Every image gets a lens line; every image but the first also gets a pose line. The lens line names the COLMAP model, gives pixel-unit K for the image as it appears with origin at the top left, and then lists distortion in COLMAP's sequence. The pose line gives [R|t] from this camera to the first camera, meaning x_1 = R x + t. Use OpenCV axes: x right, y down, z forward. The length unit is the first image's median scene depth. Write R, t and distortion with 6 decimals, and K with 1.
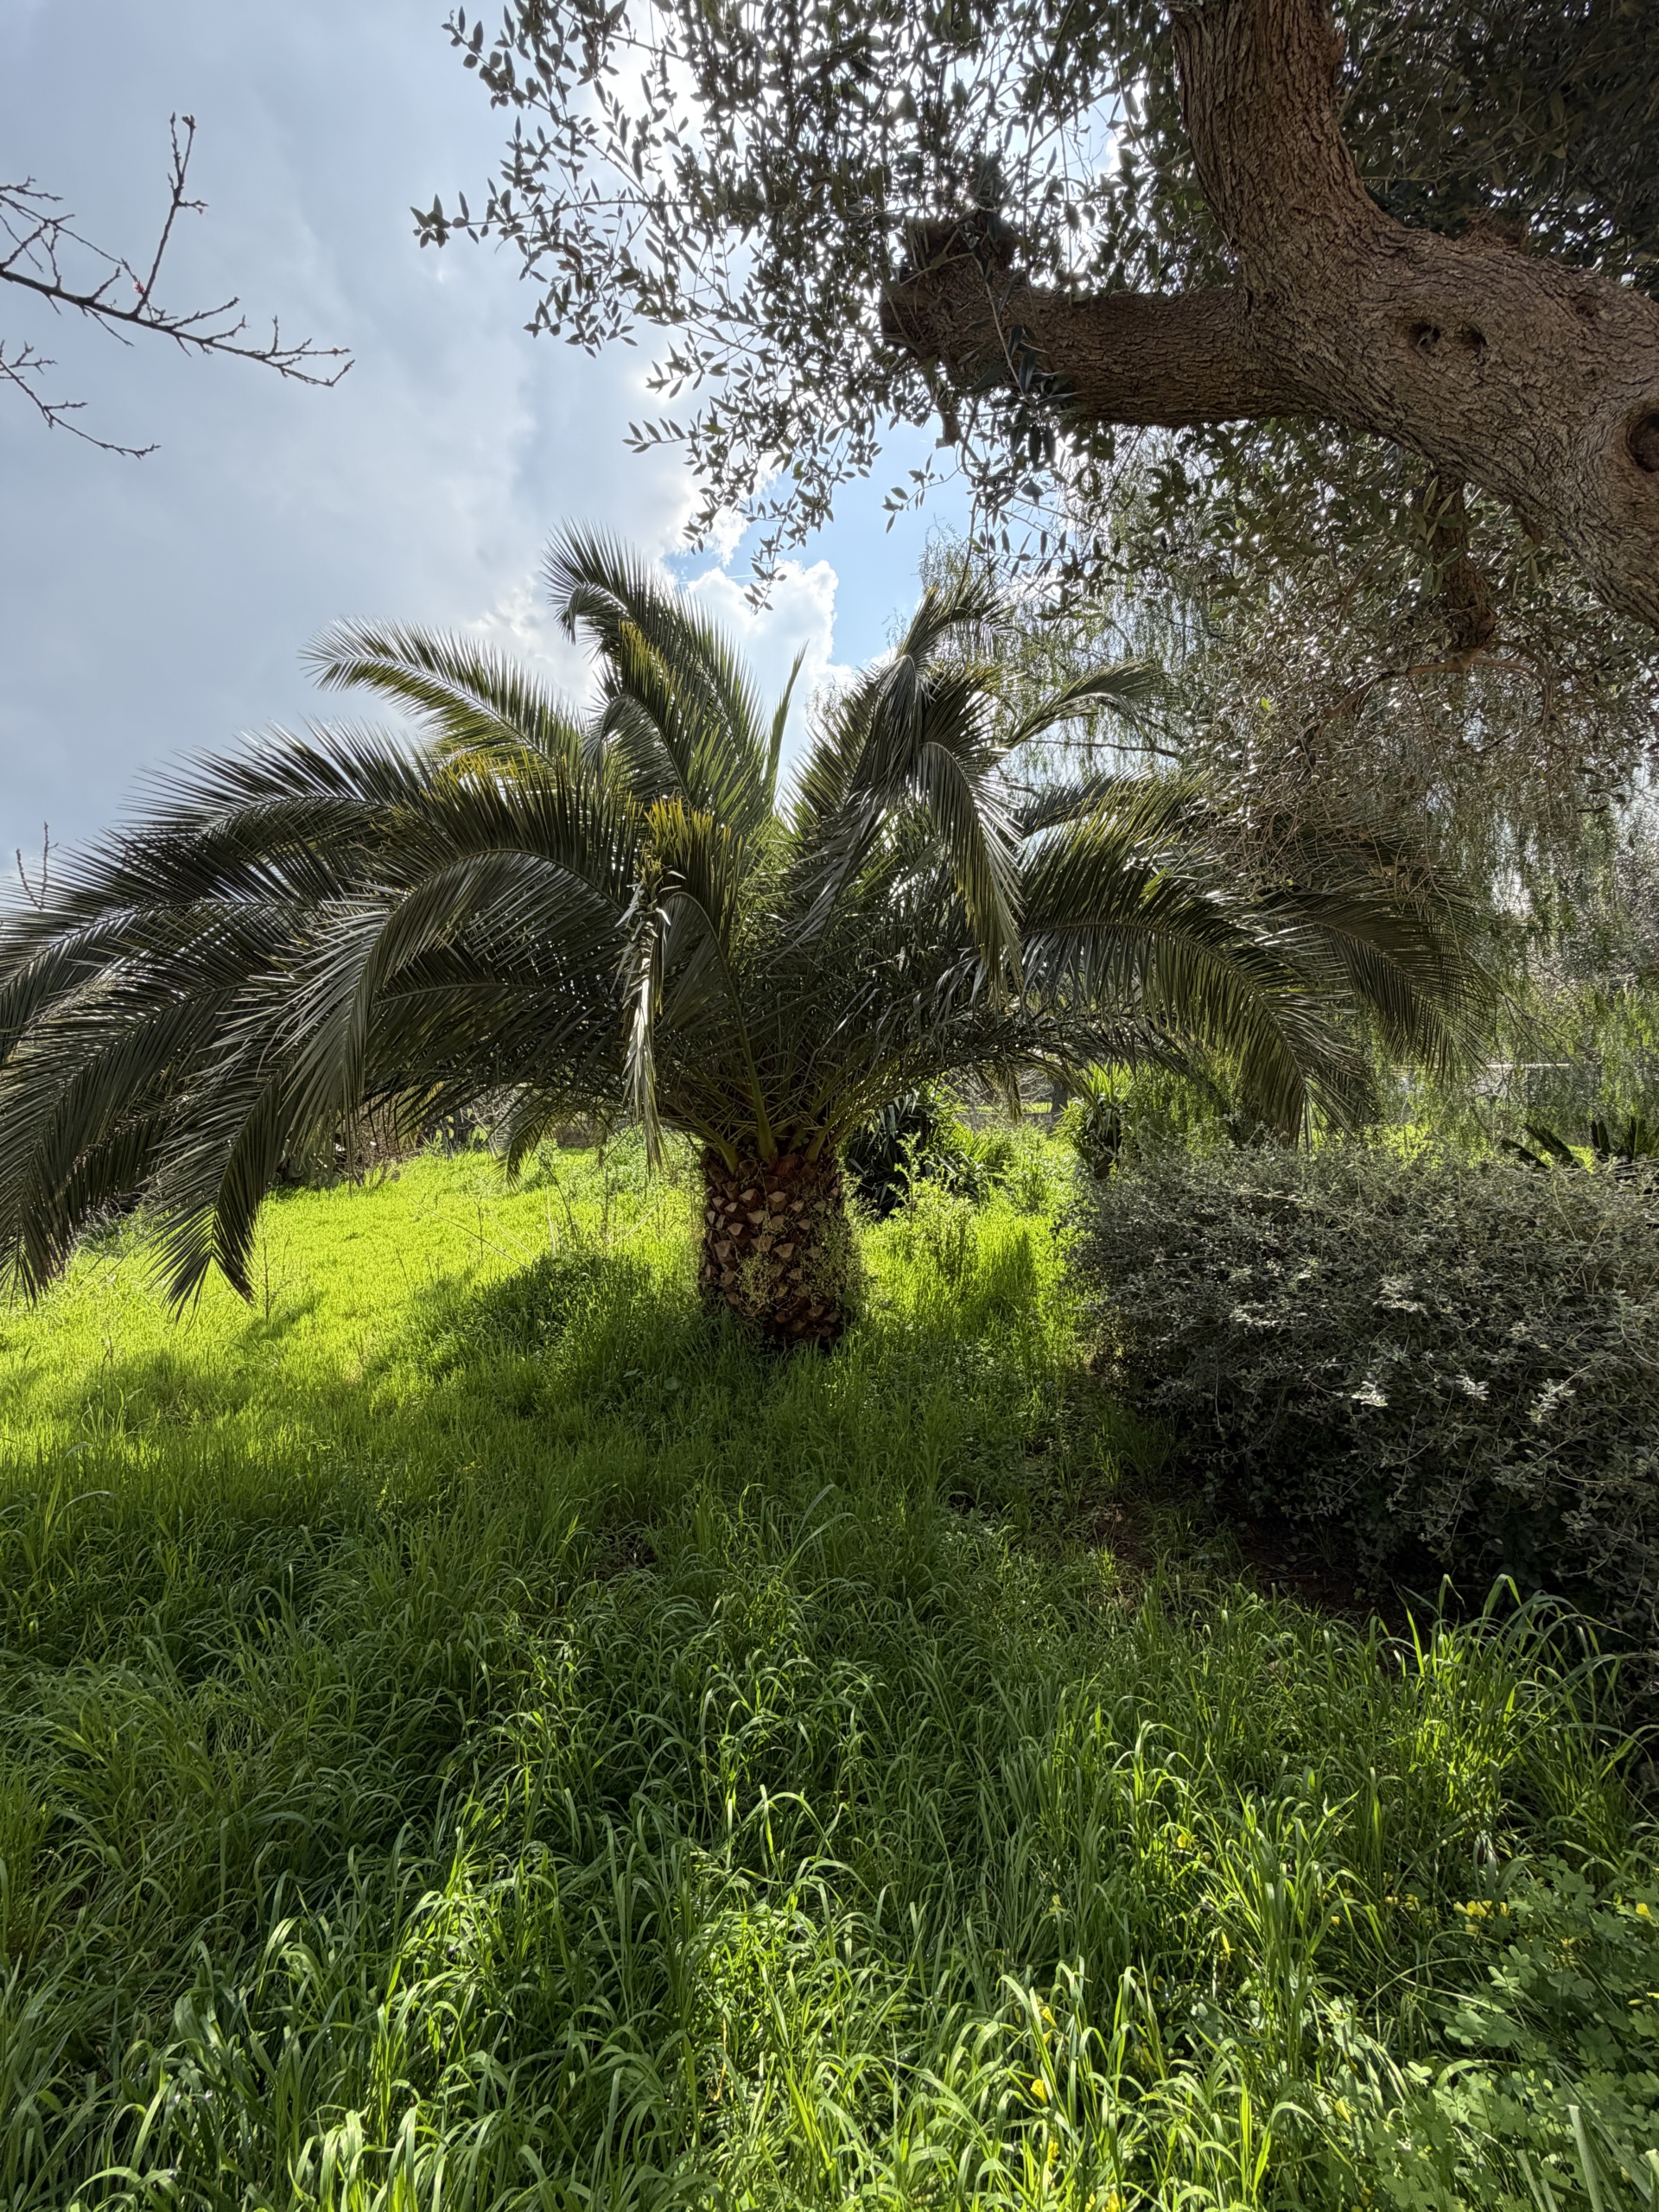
lens RADIAL K [[888.1, 0, 820.9], [0, 888.1, 1103.7], [0, 0, 1]] dist [0.003148, -0.000828]
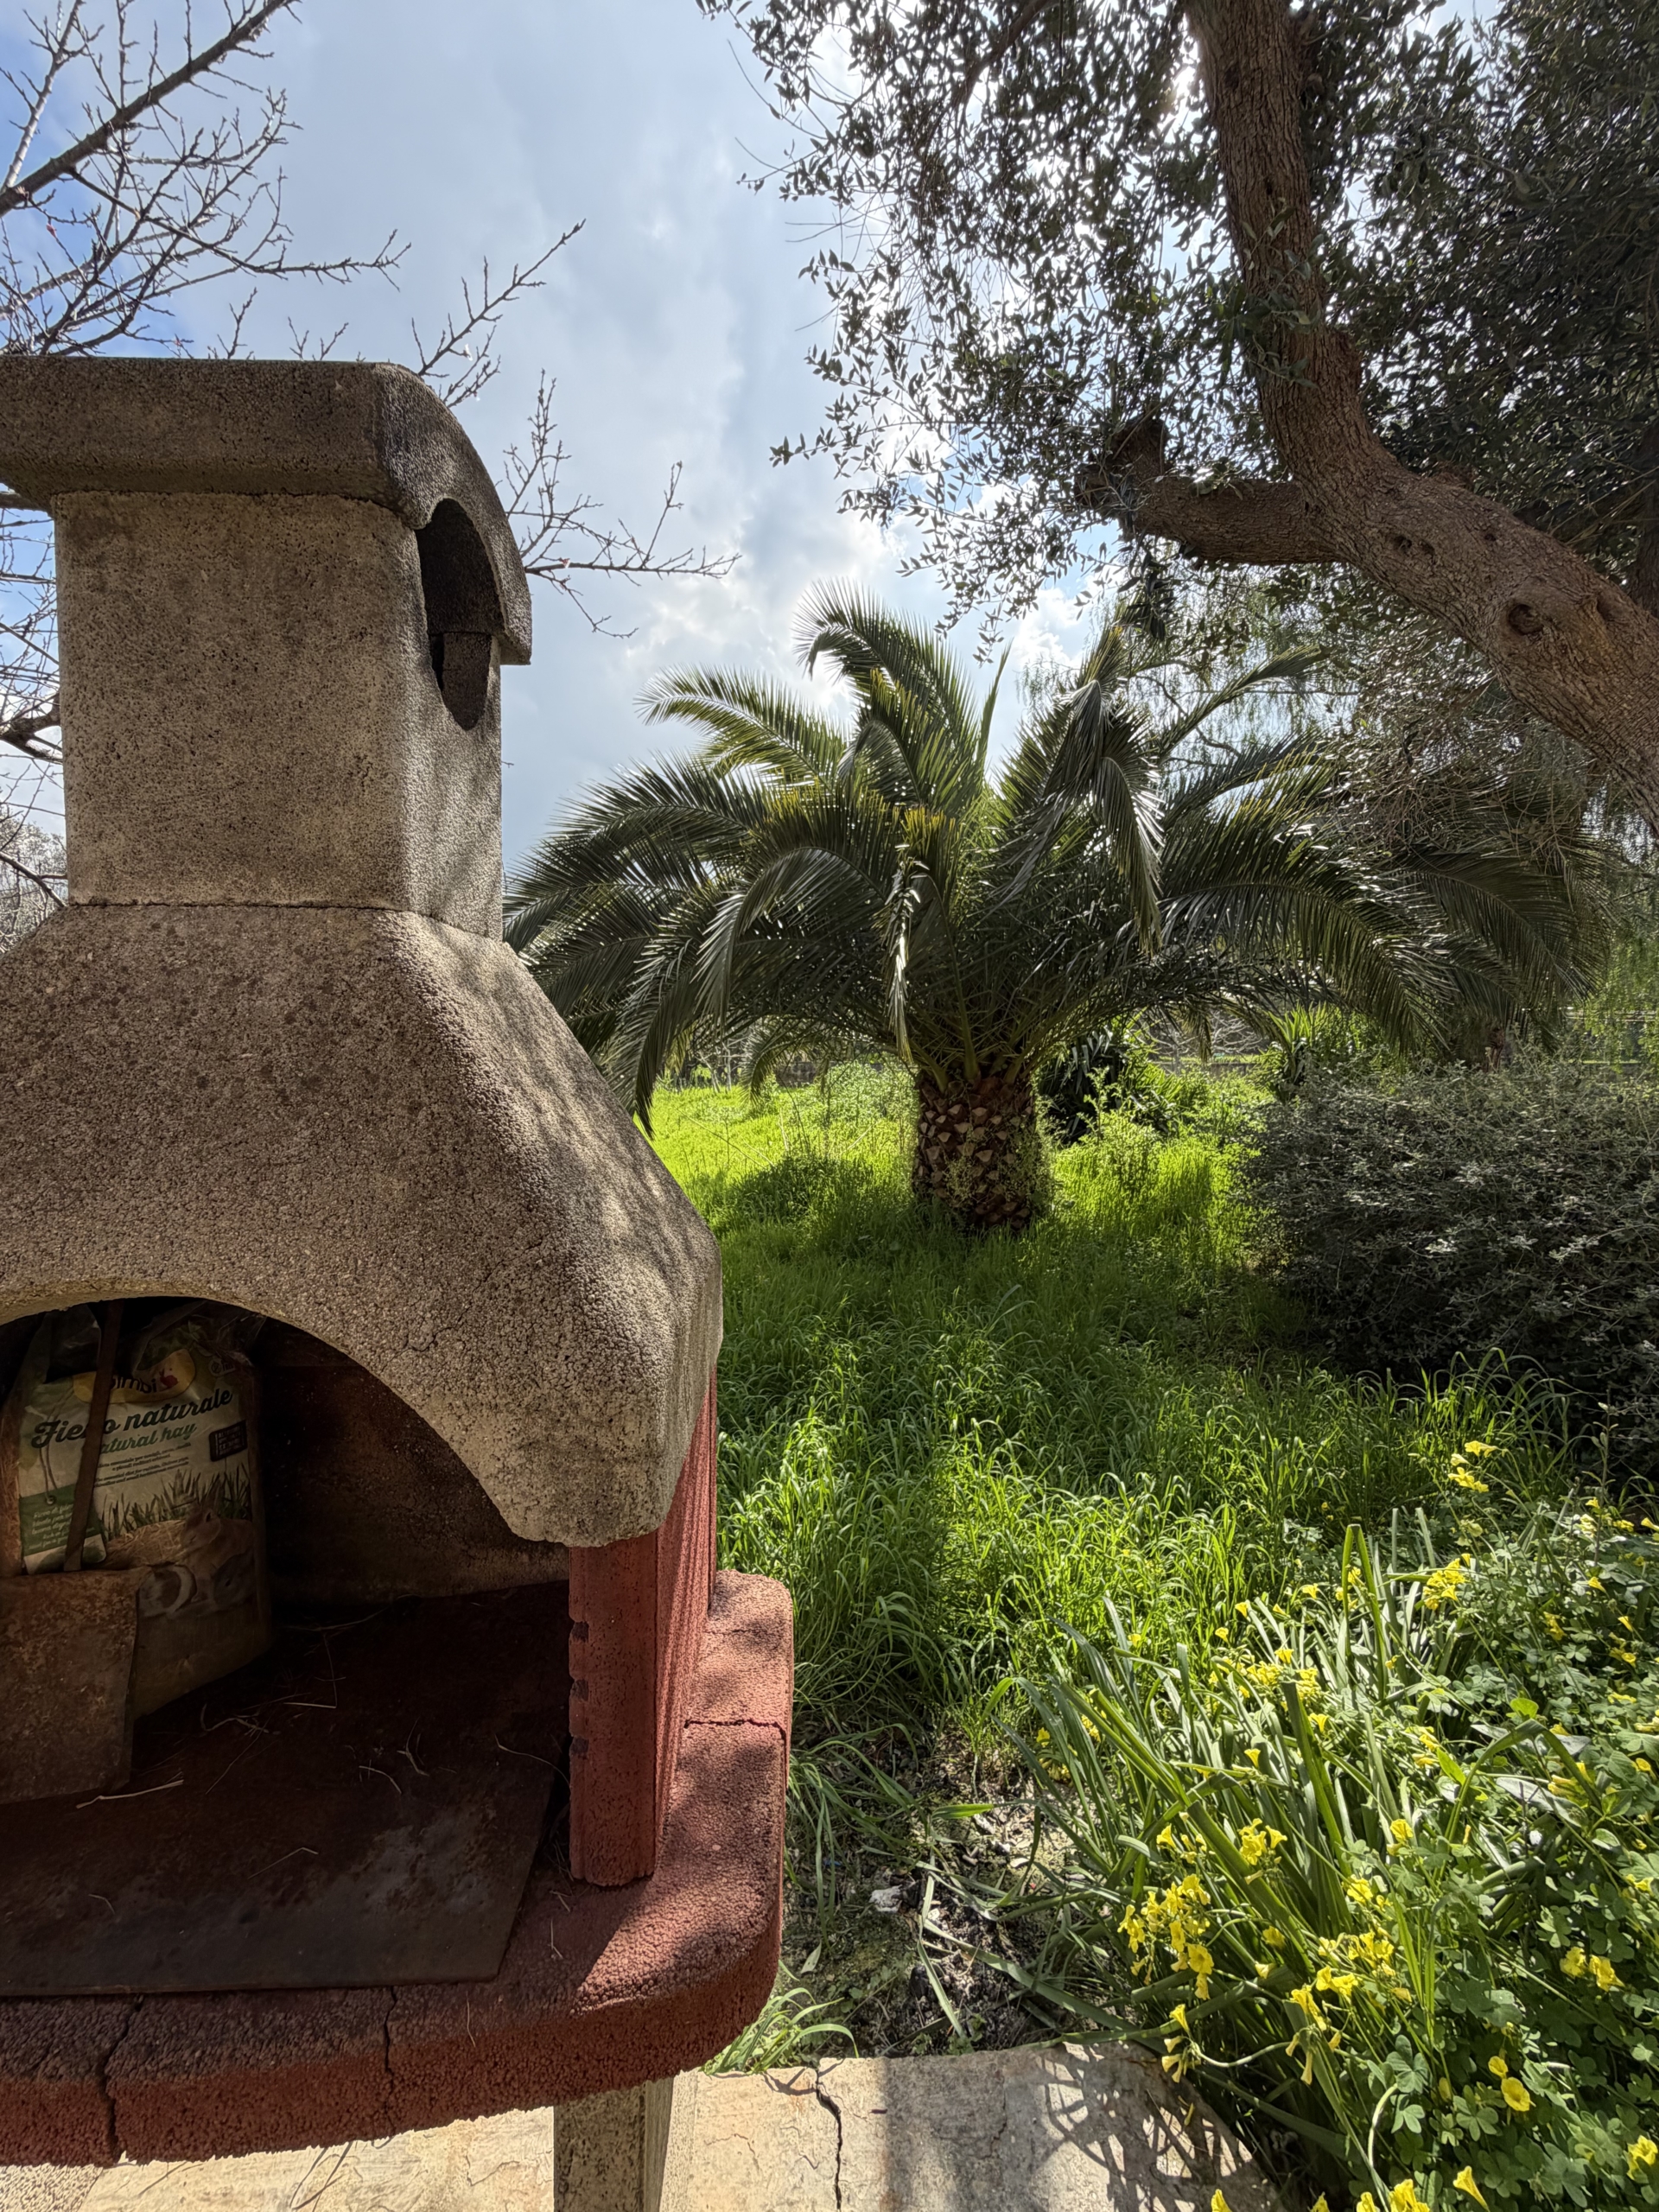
lens RADIAL K [[888.1, 0, 828.8], [0, 888.1, 1098.3], [0, 0, 1]] dist [0.003148, -0.000828]
pose [[0.978192, 0.025546, -0.206127, -0.000814], [-0.014878, 0.998476, 0.053136, 0.025396], [0.207170, -0.048910, 0.977081, -0.224654]]
